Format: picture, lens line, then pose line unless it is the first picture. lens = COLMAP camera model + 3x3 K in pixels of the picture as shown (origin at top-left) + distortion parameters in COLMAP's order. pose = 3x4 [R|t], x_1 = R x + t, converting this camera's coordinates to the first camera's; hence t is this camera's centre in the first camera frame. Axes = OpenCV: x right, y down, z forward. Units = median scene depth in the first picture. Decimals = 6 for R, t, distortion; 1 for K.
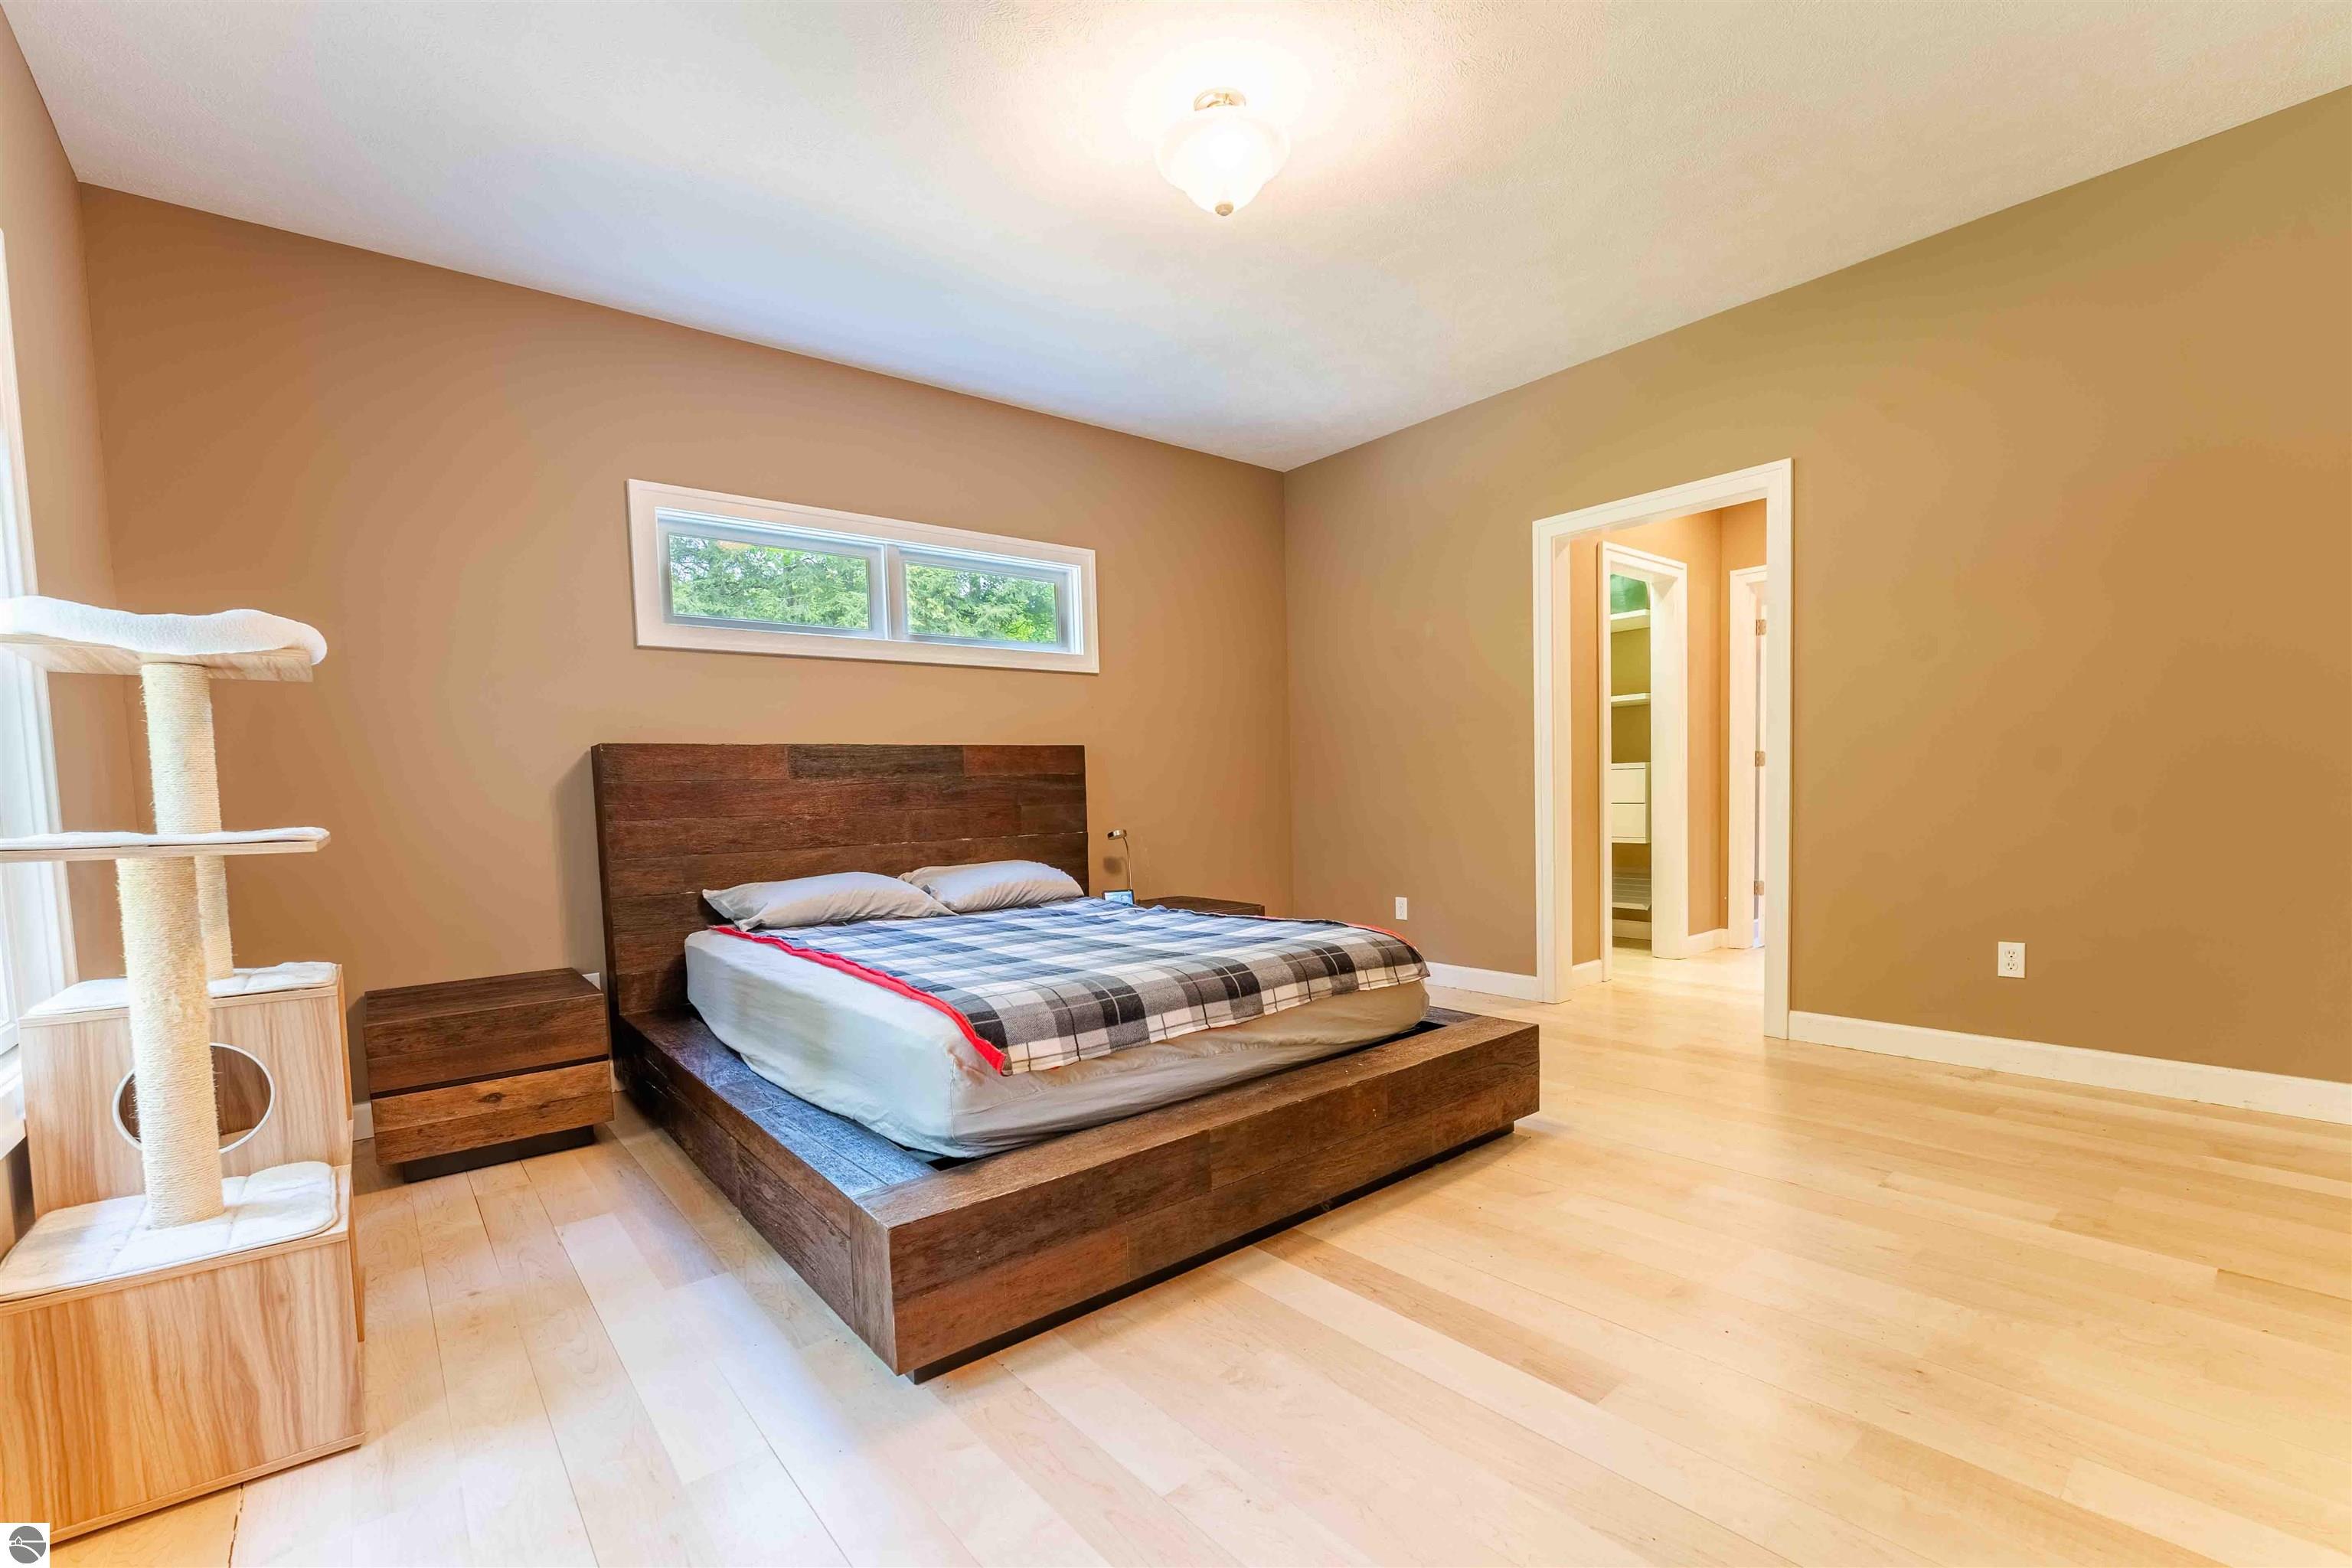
lens RADIAL K [[970.2, 0, 1172.0], [0, 970.2, 792.8], [0, 0, 1]] dist [-0.014297, 0.000554]
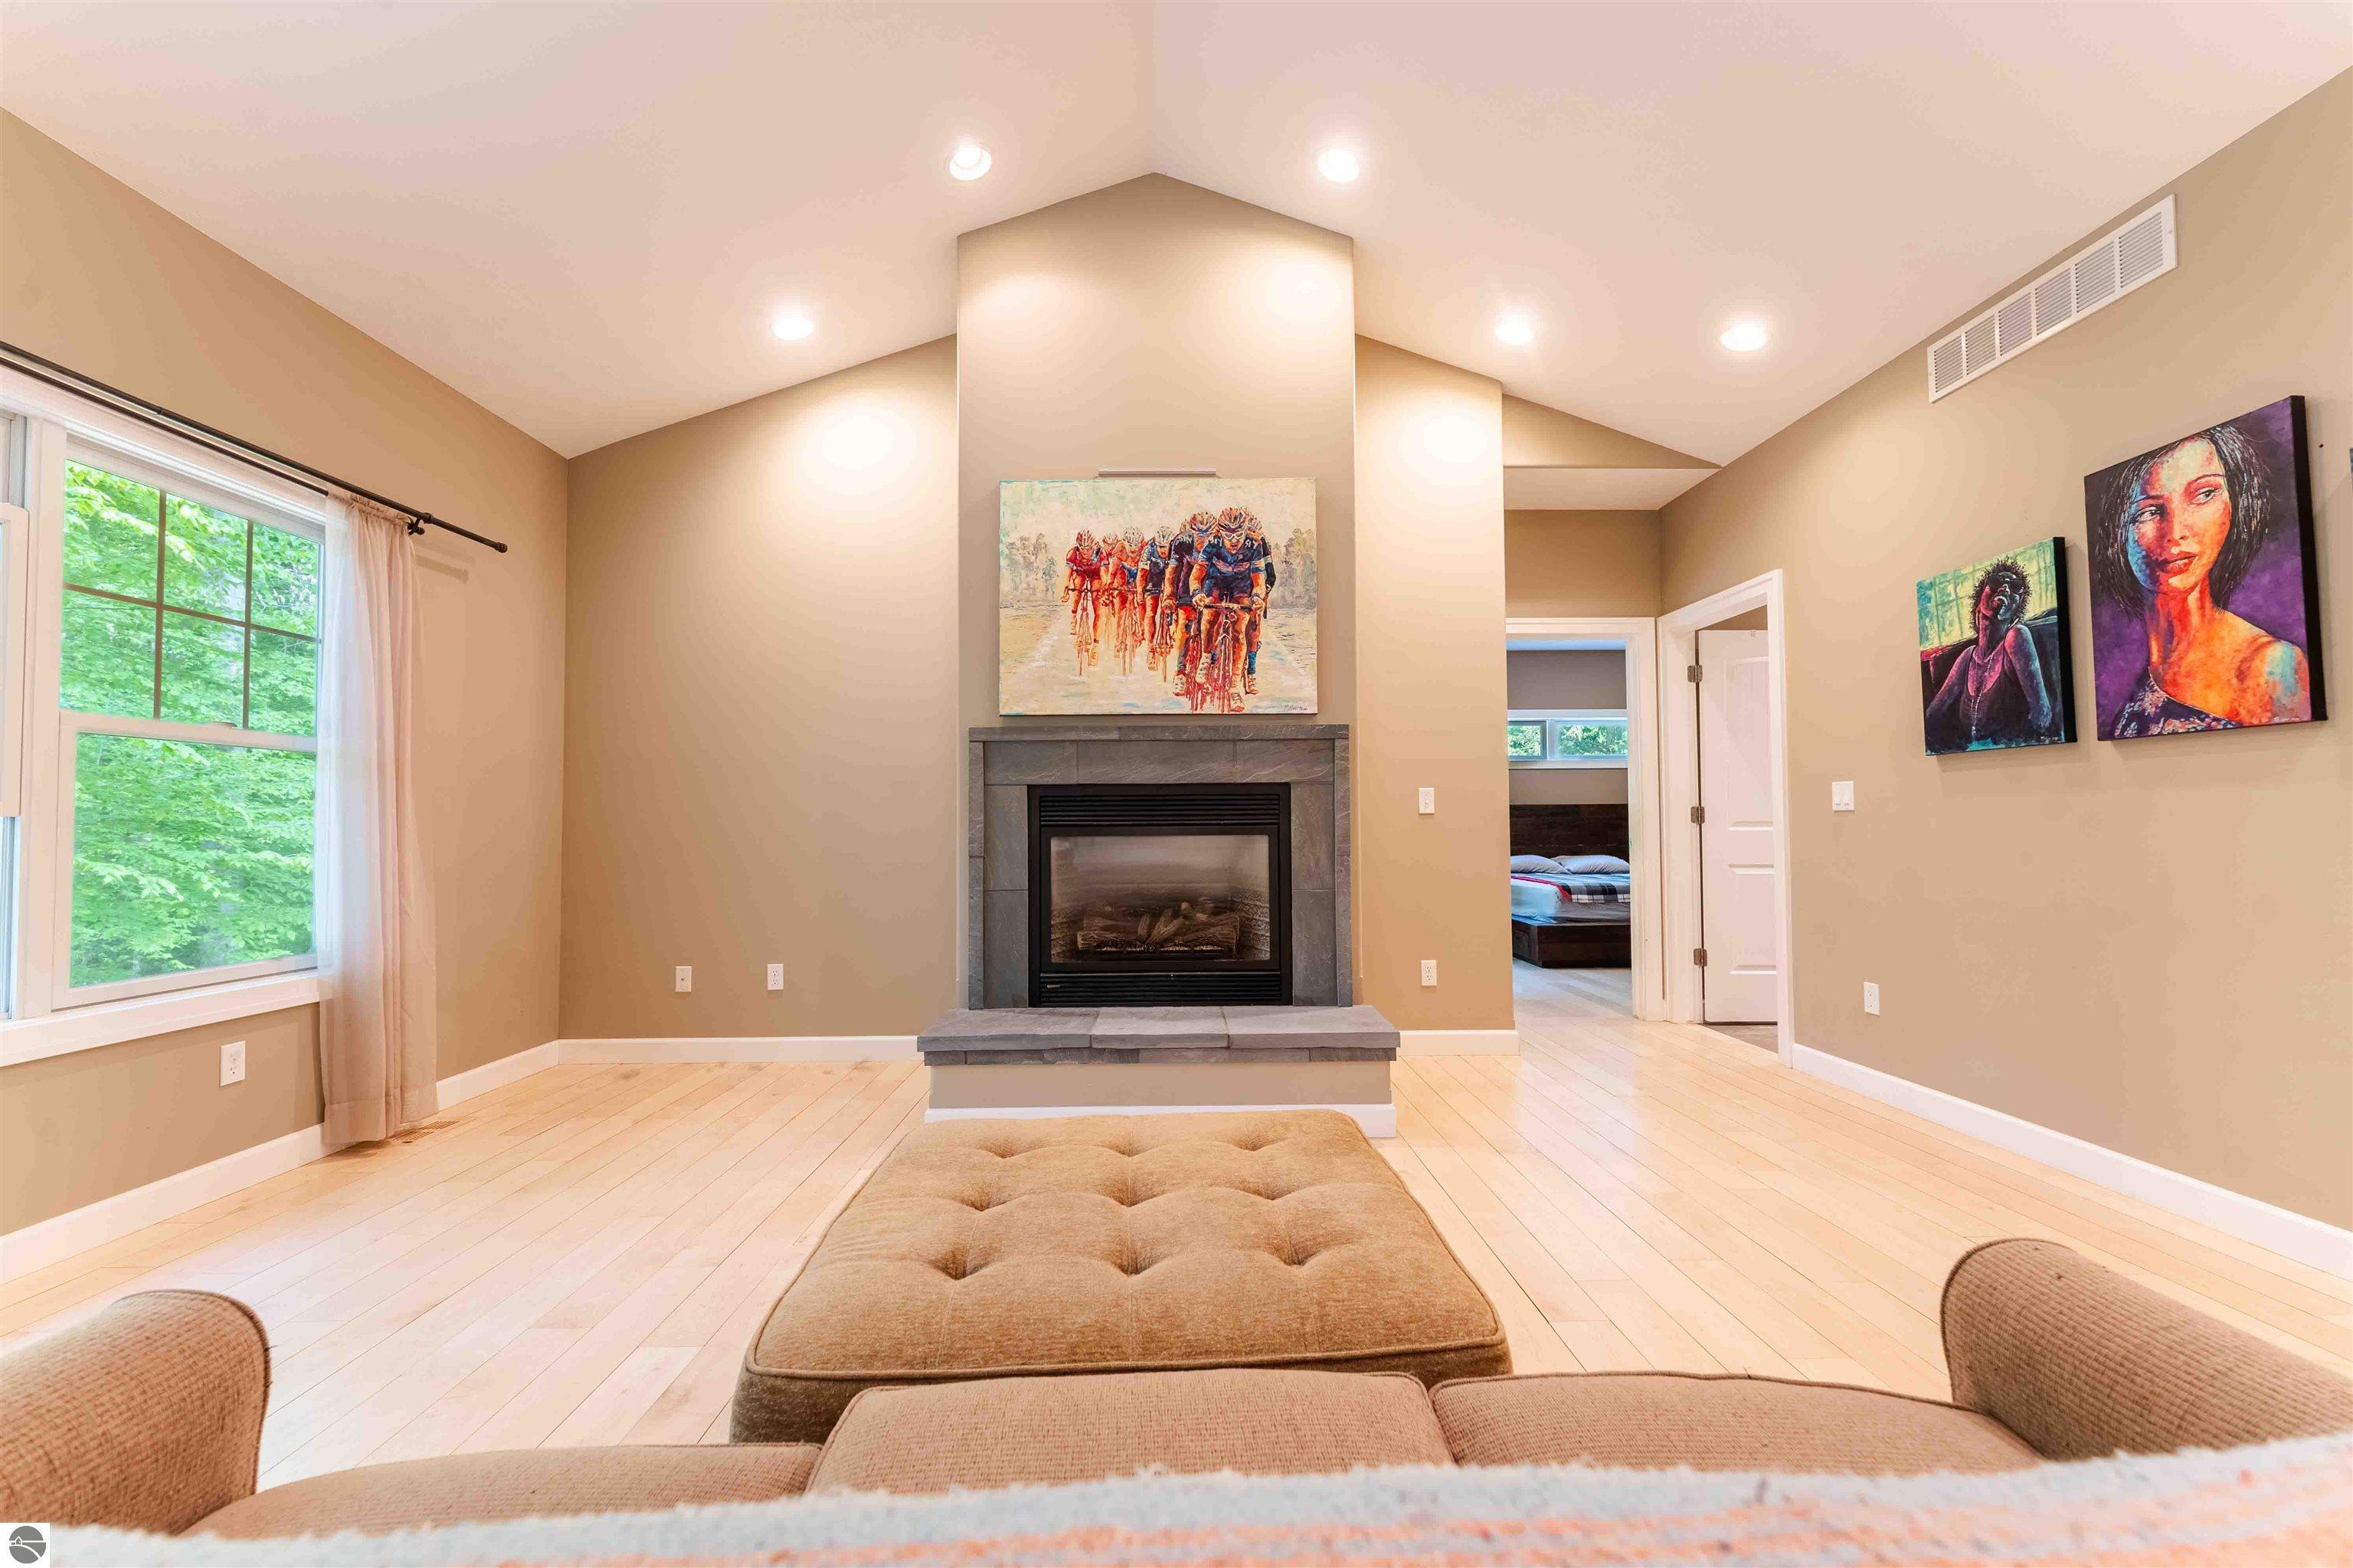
lens RADIAL K [[955.1, 0, 1179.3], [0, 955.1, 795.8], [0, 0, 1]] dist [0.001434, -0.000432]
pose [[0.778058, 0.005718, -0.628166, 0.545822], [-0.017001, 0.999784, -0.011957, -0.029223], [0.627962, 0.019983, 0.777987, -1.595887]]
